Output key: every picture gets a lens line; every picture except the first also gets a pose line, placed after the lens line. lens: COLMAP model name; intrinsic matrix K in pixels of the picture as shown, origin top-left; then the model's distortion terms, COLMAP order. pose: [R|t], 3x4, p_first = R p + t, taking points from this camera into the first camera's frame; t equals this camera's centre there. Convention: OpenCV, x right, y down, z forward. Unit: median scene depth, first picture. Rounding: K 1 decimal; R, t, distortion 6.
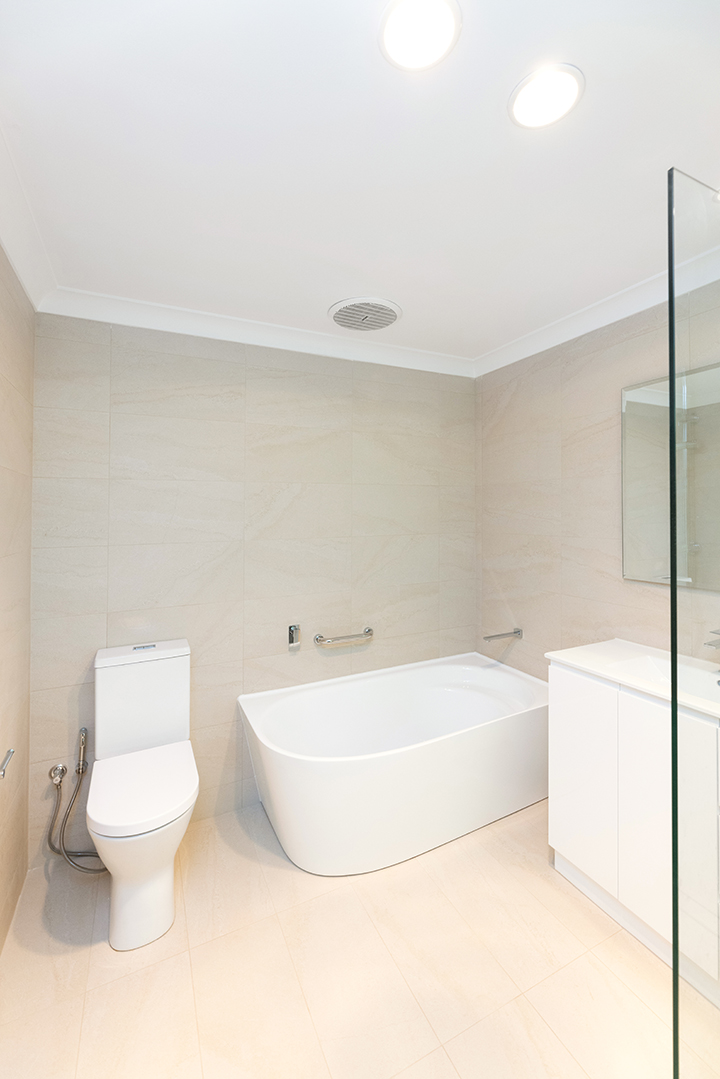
lens RADIAL K [[452.4, 0, 358.6], [0, 452.4, 506.1], [0, 0, 1]] dist [0.000526, 0.000155]
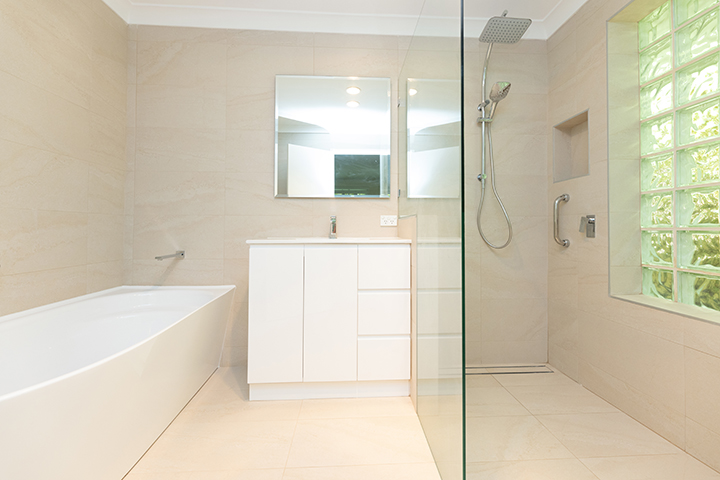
lens RADIAL K [[301.9, 0, 363.5], [0, 301.9, 228.2], [0, 0, 1]] dist [0.000526, 0.000155]
pose [[0.384995, 0.015146, 0.922794, -0.204181], [-0.015784, 0.999827, -0.009826, 0.224065], [-0.922783, -0.010782, 0.385168, 0.266929]]
